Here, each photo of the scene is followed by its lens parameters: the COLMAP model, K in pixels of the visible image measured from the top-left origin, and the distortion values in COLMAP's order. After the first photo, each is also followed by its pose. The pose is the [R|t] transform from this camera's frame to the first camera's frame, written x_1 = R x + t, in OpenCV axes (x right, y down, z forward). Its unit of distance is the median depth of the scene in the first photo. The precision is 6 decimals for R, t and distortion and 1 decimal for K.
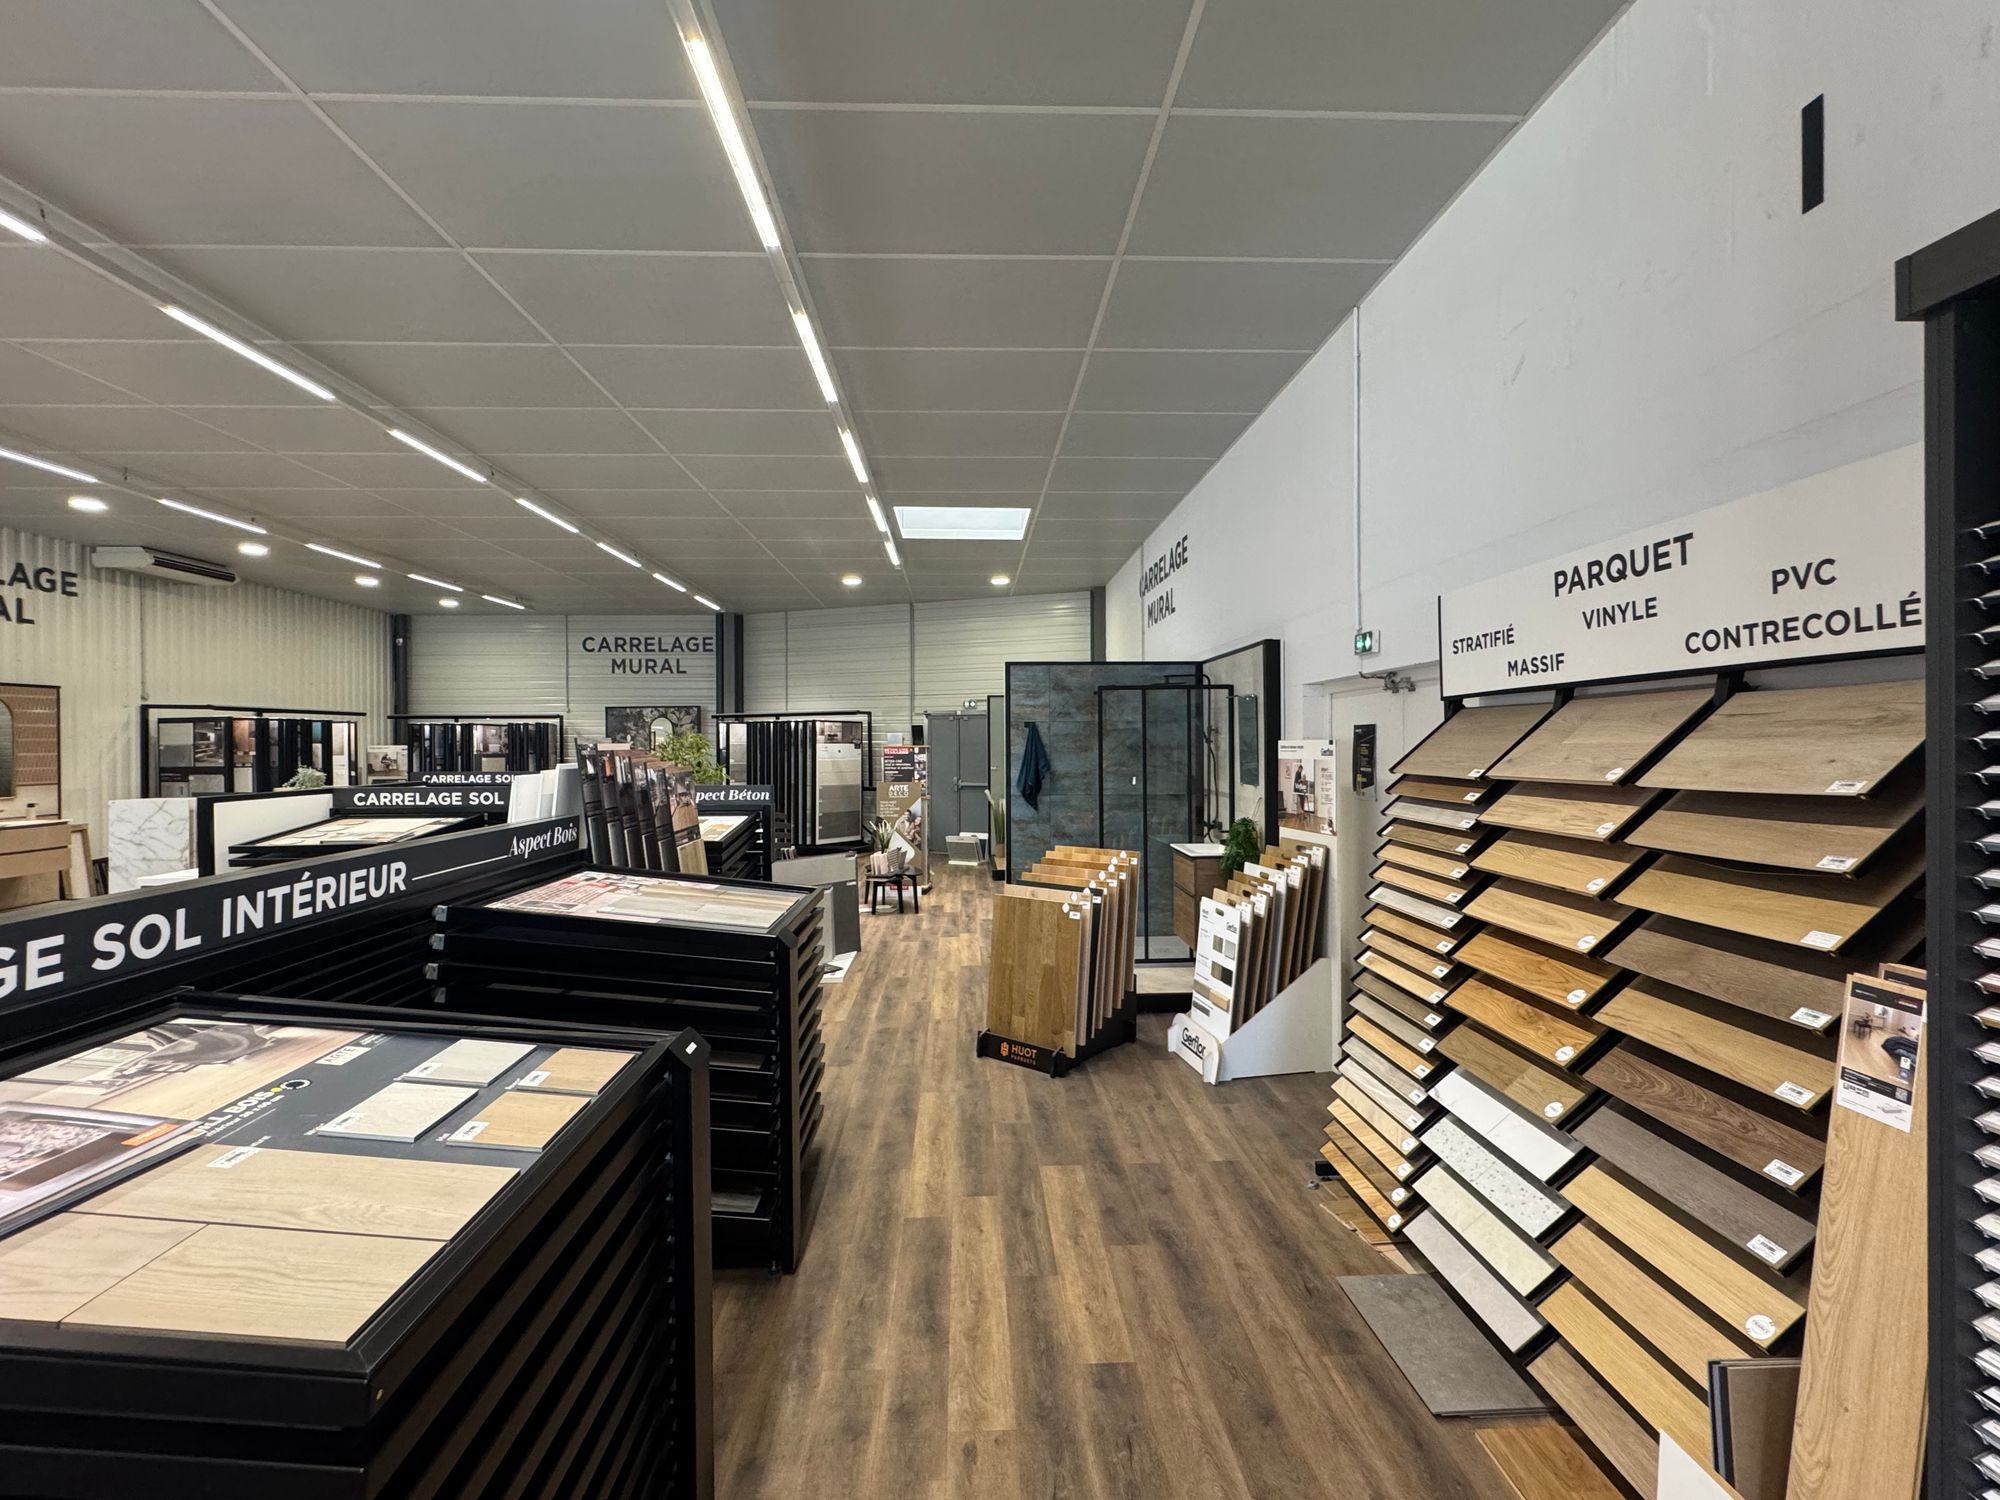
lens RADIAL K [[919.2, 0, 996.5], [0, 919.2, 747.9], [0, 0, 1]] dist [-0.001319, -0.000519]
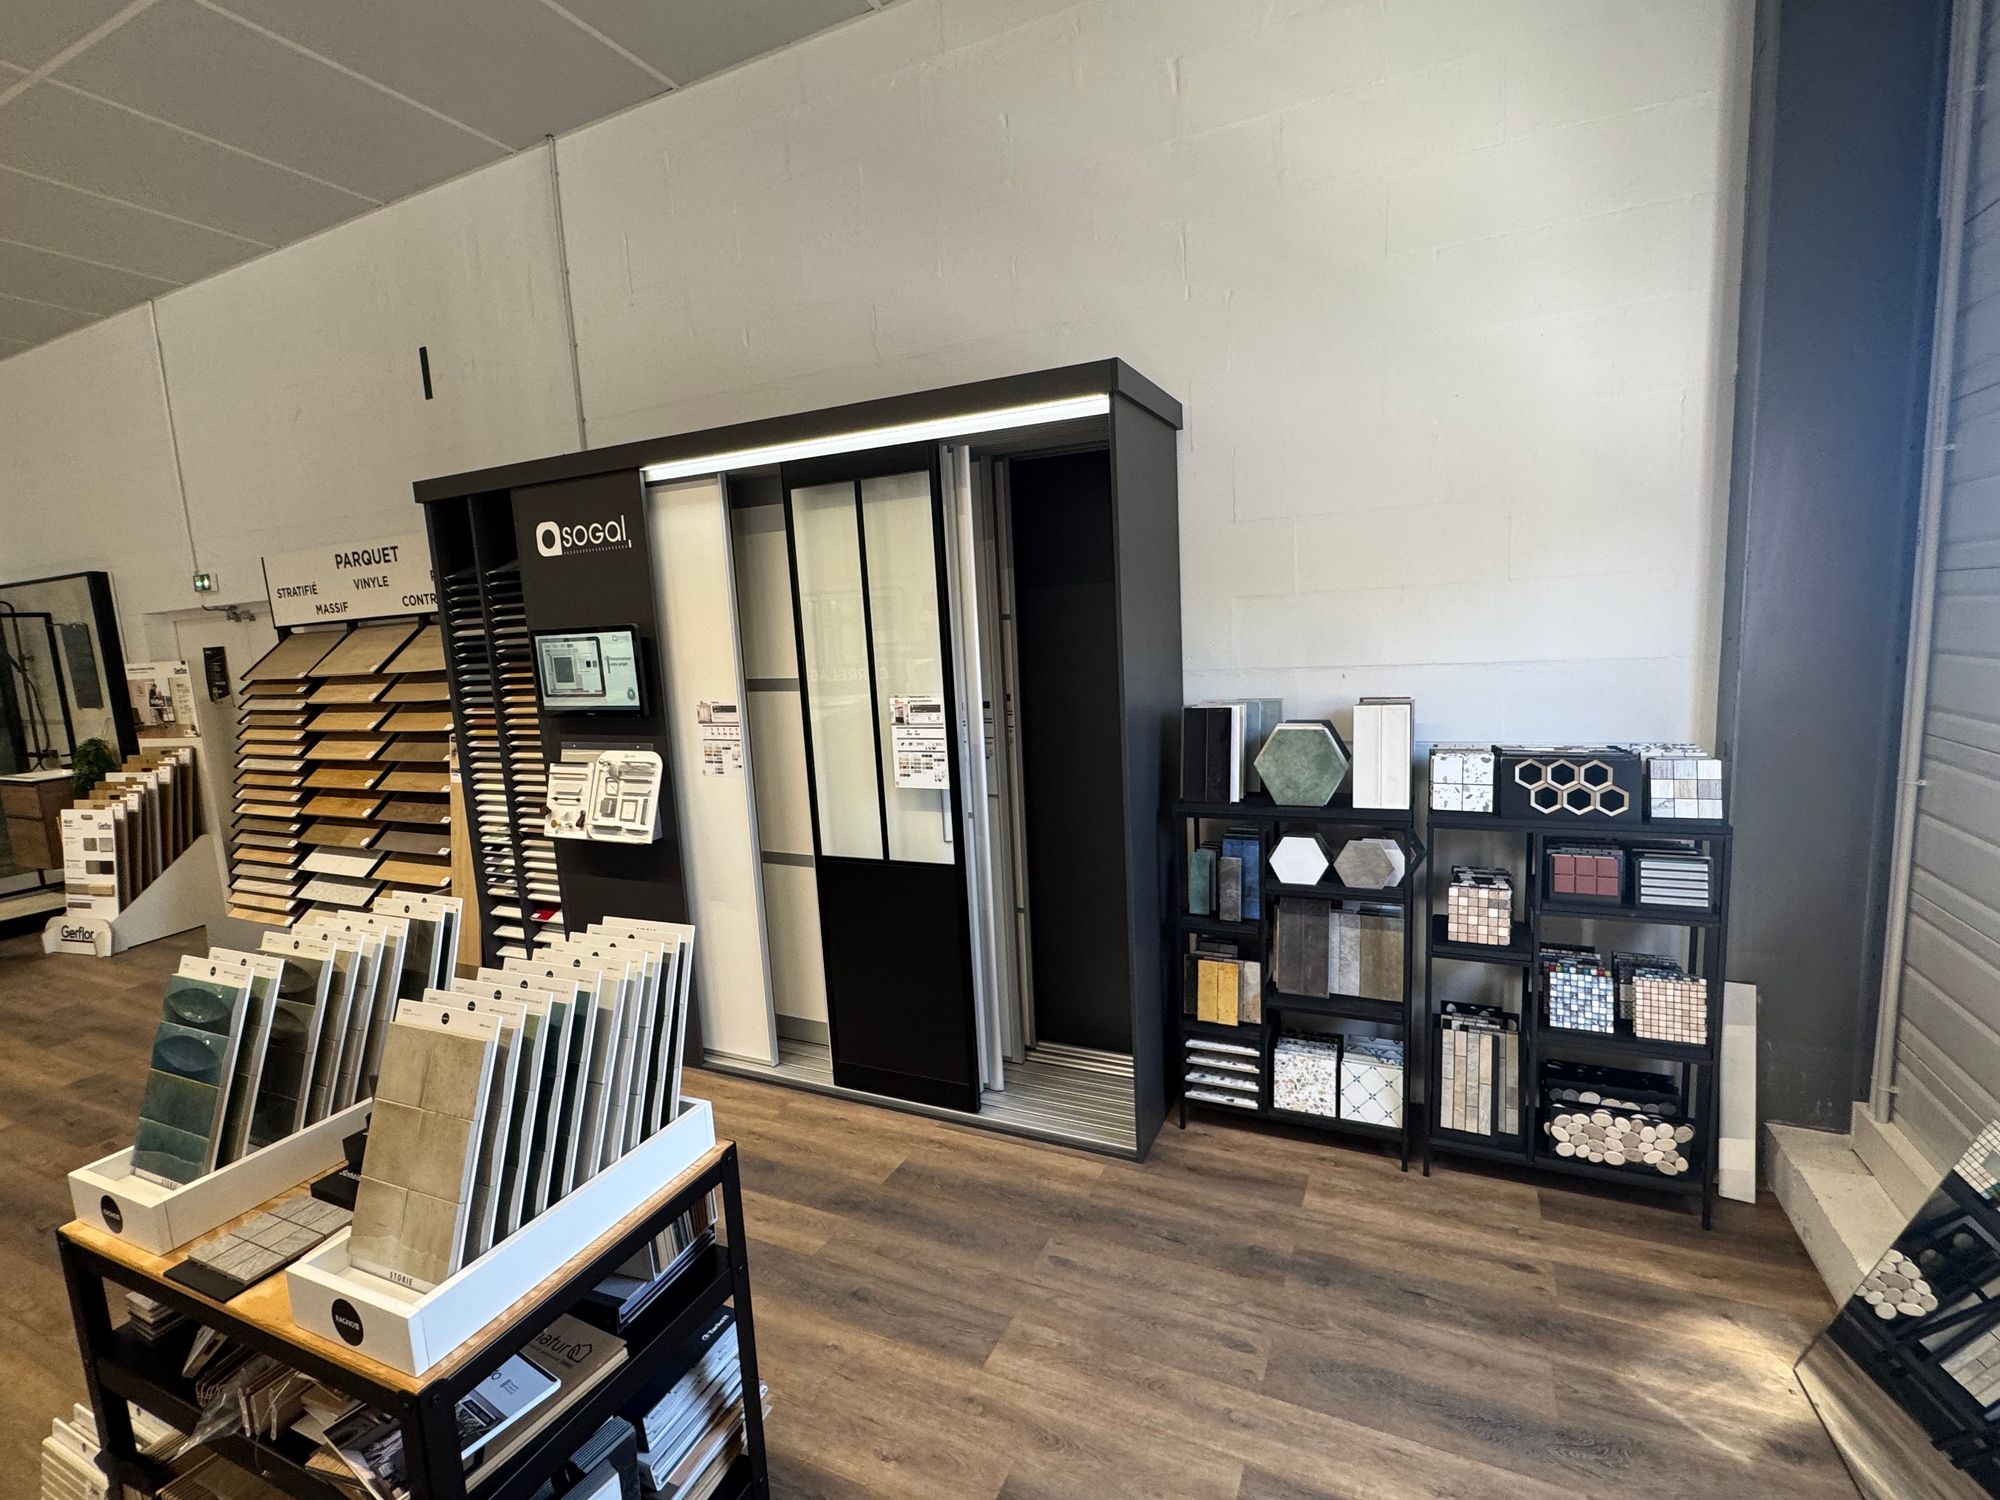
lens RADIAL K [[919.2, 0, 996.5], [0, 919.2, 747.9], [0, 0, 1]] dist [-0.001319, -0.000519]
pose [[0.463942, -0.137298, 0.875161, -0.227781], [0.053518, 0.990456, 0.127015, 0.009382], [-0.884247, -0.012091, 0.466862, -0.552997]]
